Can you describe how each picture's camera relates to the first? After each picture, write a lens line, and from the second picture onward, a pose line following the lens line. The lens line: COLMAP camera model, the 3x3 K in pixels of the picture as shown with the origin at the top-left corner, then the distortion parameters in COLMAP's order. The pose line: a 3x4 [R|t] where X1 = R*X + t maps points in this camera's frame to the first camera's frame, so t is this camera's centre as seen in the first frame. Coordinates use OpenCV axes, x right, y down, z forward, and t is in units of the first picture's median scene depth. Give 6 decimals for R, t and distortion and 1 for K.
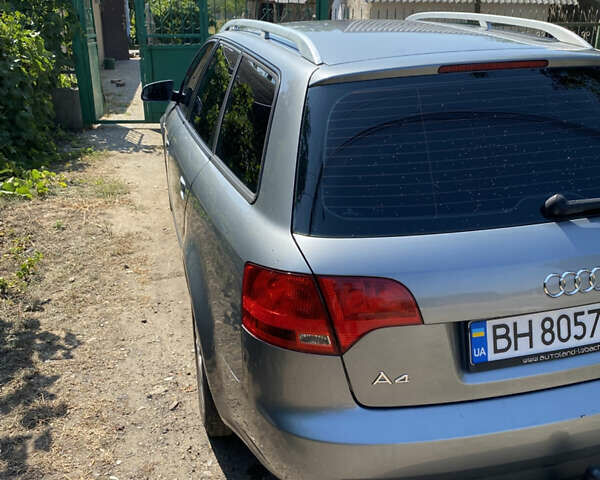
lens RADIAL K [[608.9, 0, 307.5], [0, 608.9, 240.3], [0, 0, 1]] dist [0.183866, -0.393022]
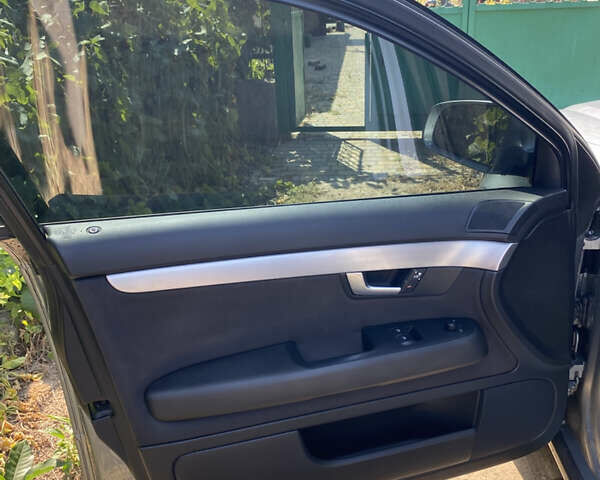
lens RADIAL K [[608.9, 0, 307.5], [0, 608.9, 240.3], [0, 0, 1]] dist [0.183866, -0.393022]
pose [[0.960786, 0.061236, -0.270445, -0.136600], [-0.050028, 0.997586, 0.048150, -0.101377], [0.272741, -0.032732, 0.961531, 0.342763]]
